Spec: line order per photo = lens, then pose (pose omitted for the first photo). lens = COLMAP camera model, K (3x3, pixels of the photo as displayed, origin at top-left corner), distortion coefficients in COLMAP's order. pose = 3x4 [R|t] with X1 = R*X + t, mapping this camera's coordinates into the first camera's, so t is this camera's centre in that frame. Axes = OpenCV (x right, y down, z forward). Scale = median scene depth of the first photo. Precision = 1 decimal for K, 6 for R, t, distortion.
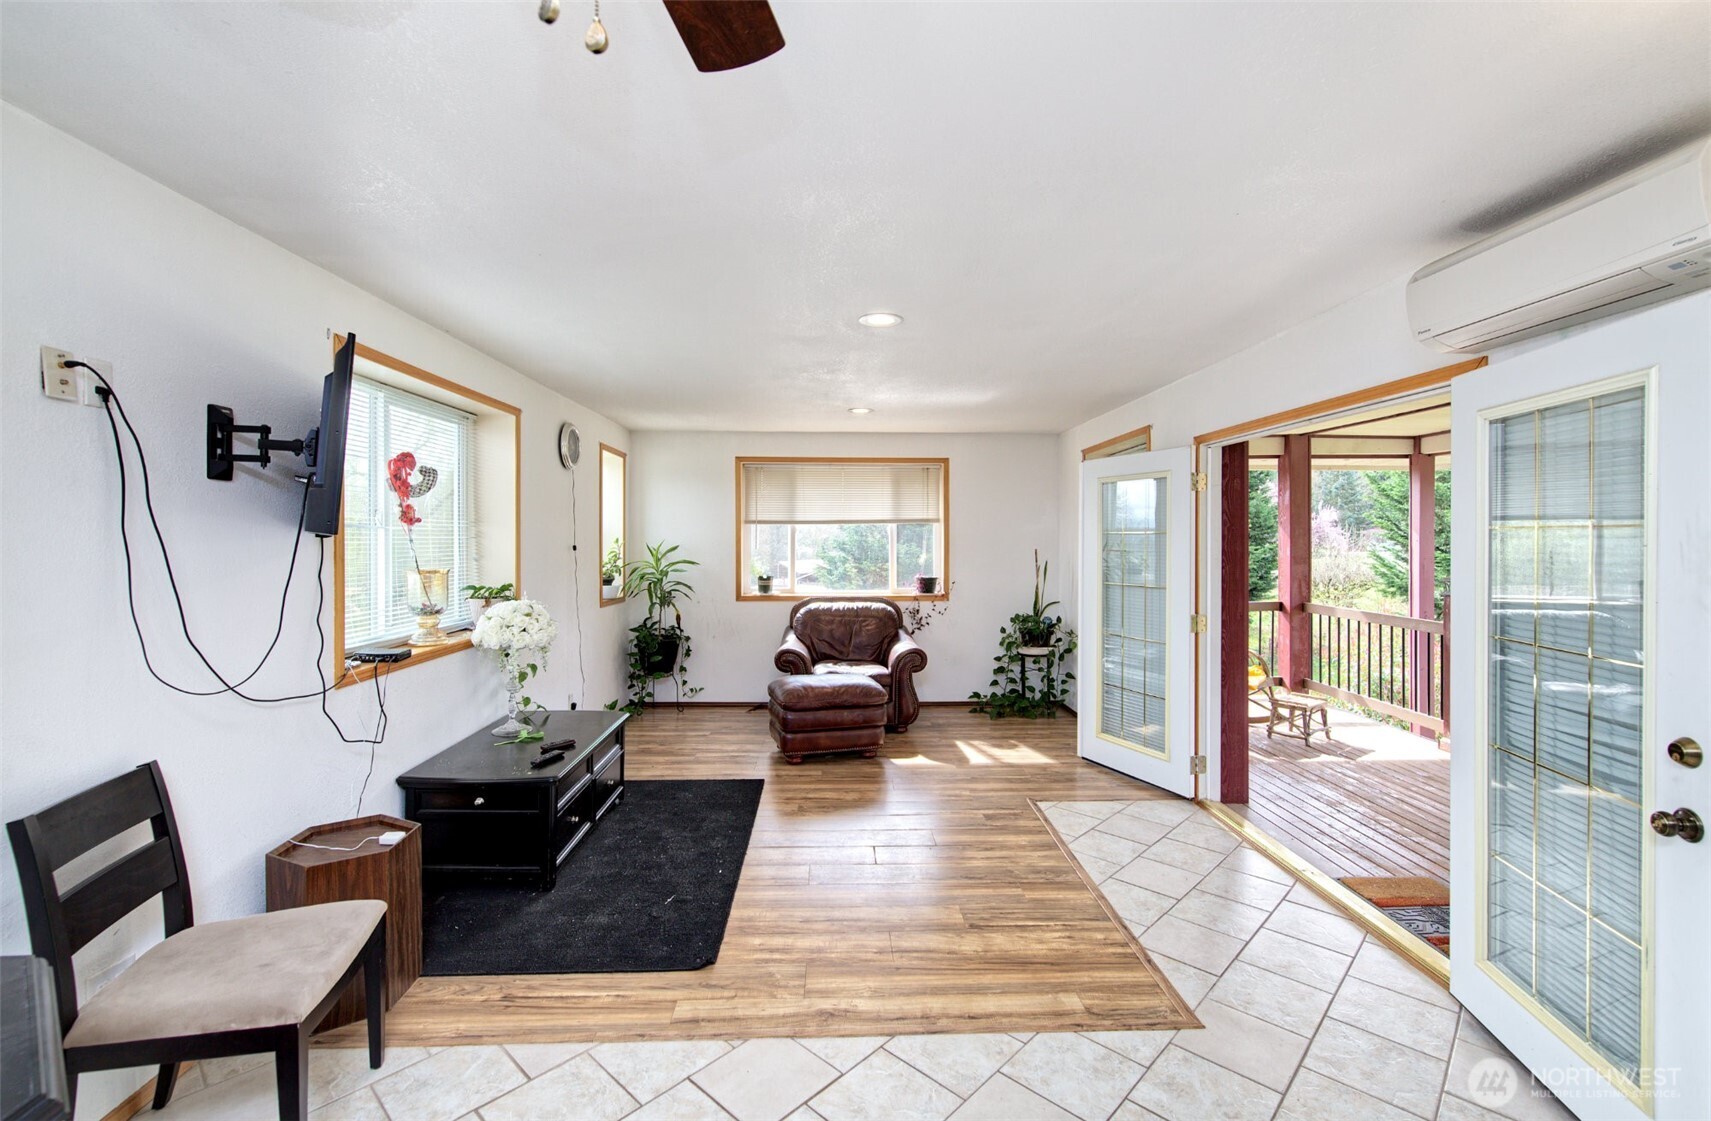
lens RADIAL K [[748.9, 0, 860.0], [0, 748.9, 552.0], [0, 0, 1]] dist [-0.000727, -0.000017]
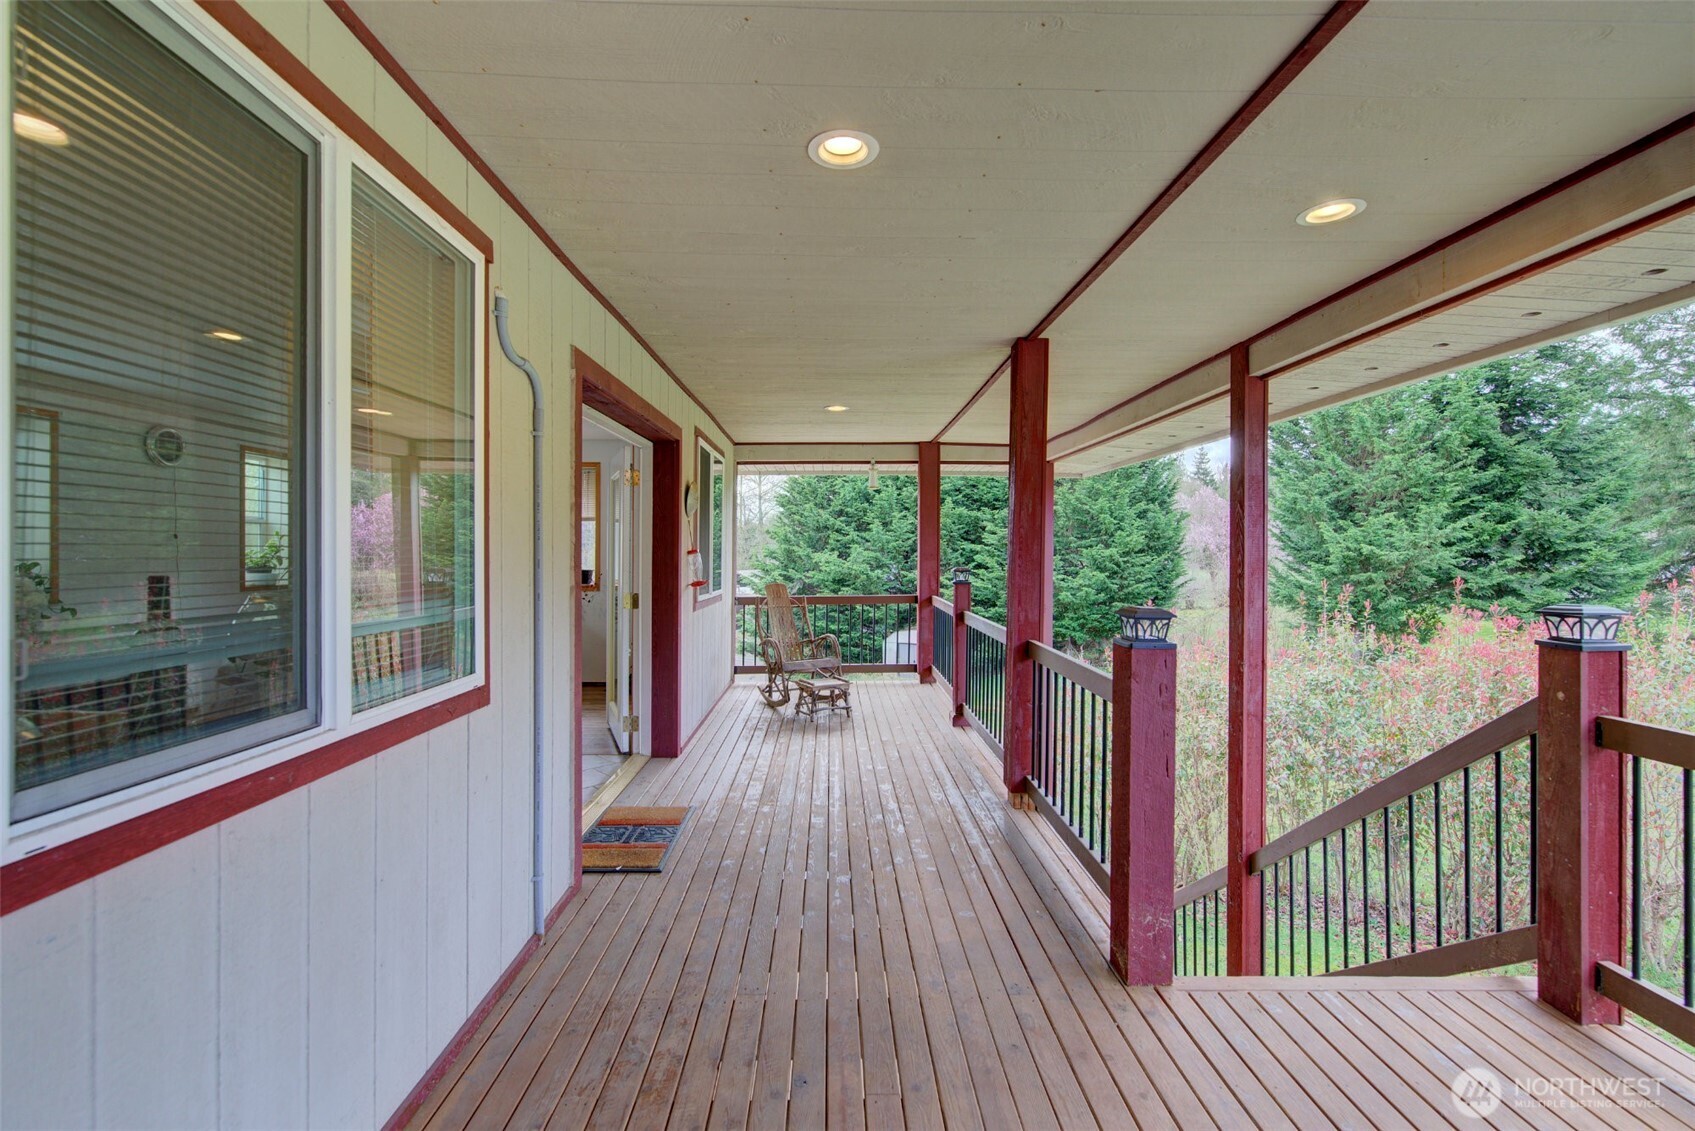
lens RADIAL K [[732.9, 0, 845.3], [0, 732.9, 559.0], [0, 0, 1]] dist [0.004280, -0.000970]
pose [[0.999979, 0.006217, -0.002059, 0.794979], [-0.006230, 0.999962, -0.006097, 0.037276], [0.002021, 0.006109, 0.999979, -0.126039]]
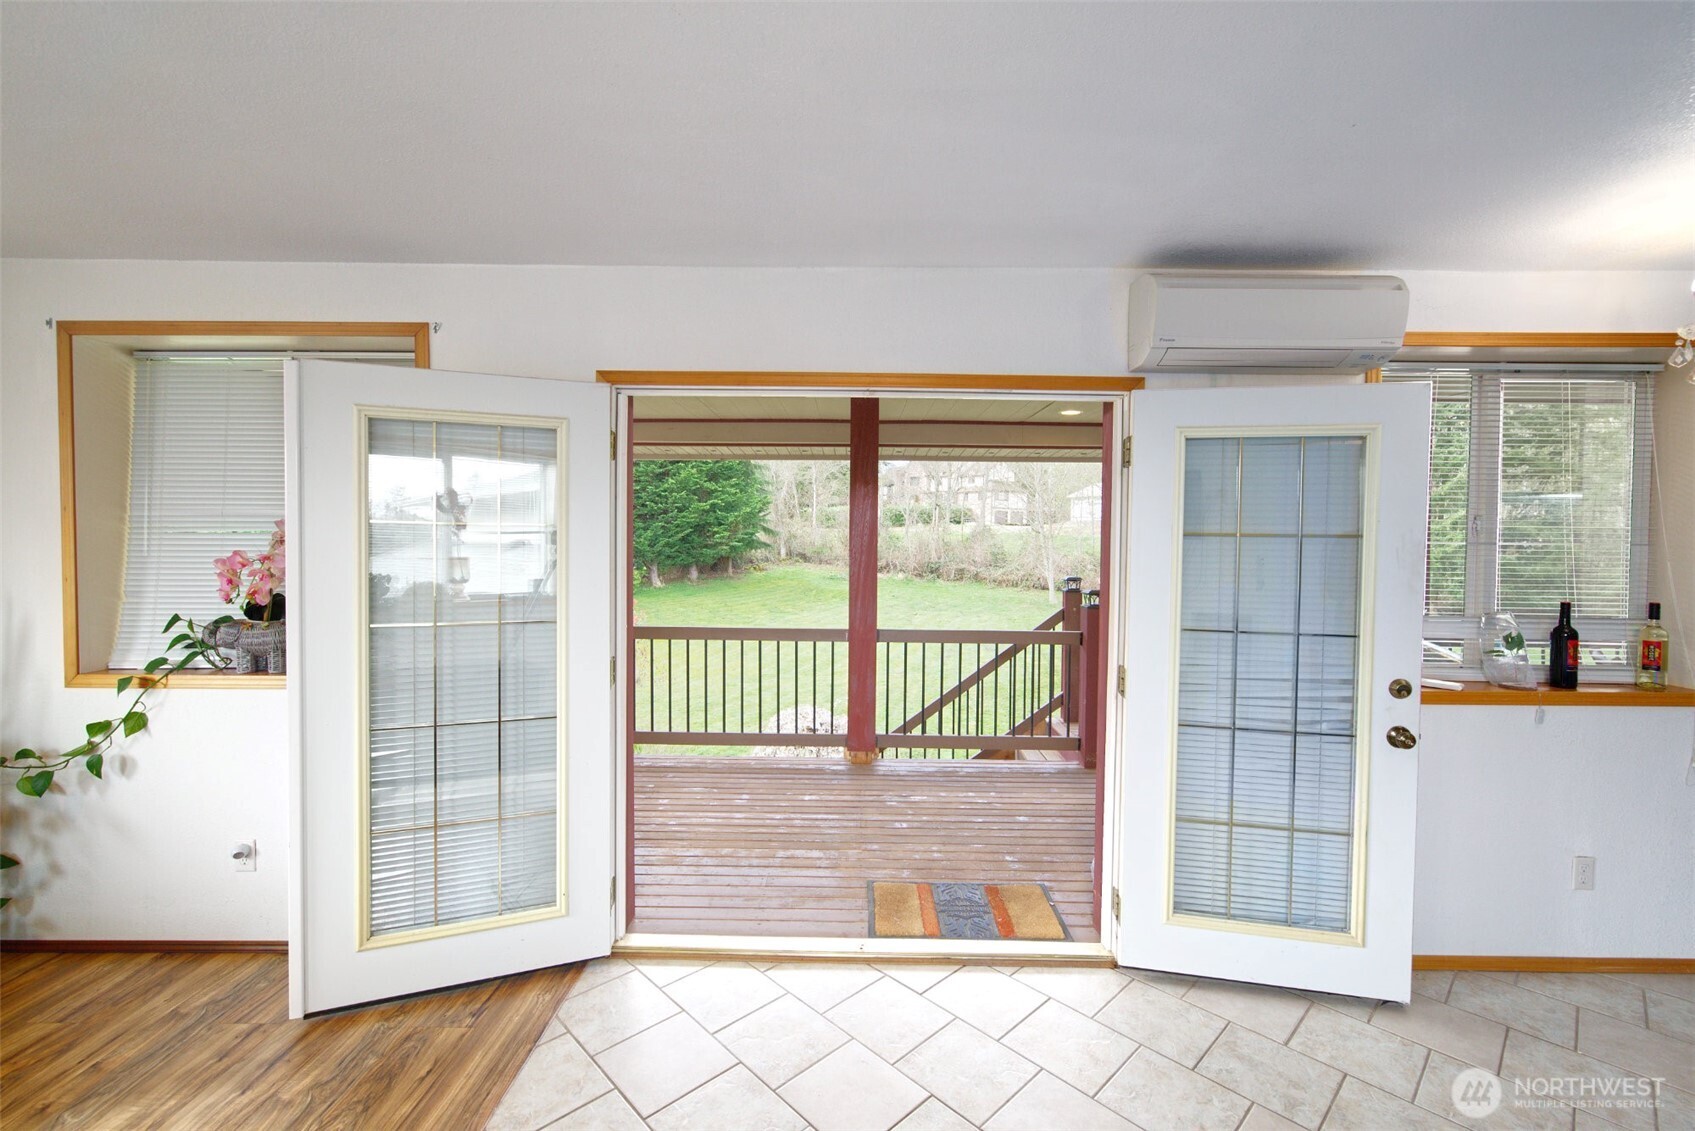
lens RADIAL K [[693.2, 0, 850.3], [0, 693.2, 560.6], [0, 0, 1]] dist [0.000764, 0.000054]
pose [[0.038482, -0.015016, 0.999146, -0.120084], [0.004543, 0.999879, 0.014852, -0.004545], [-0.999249, 0.003967, 0.038546, 0.788746]]
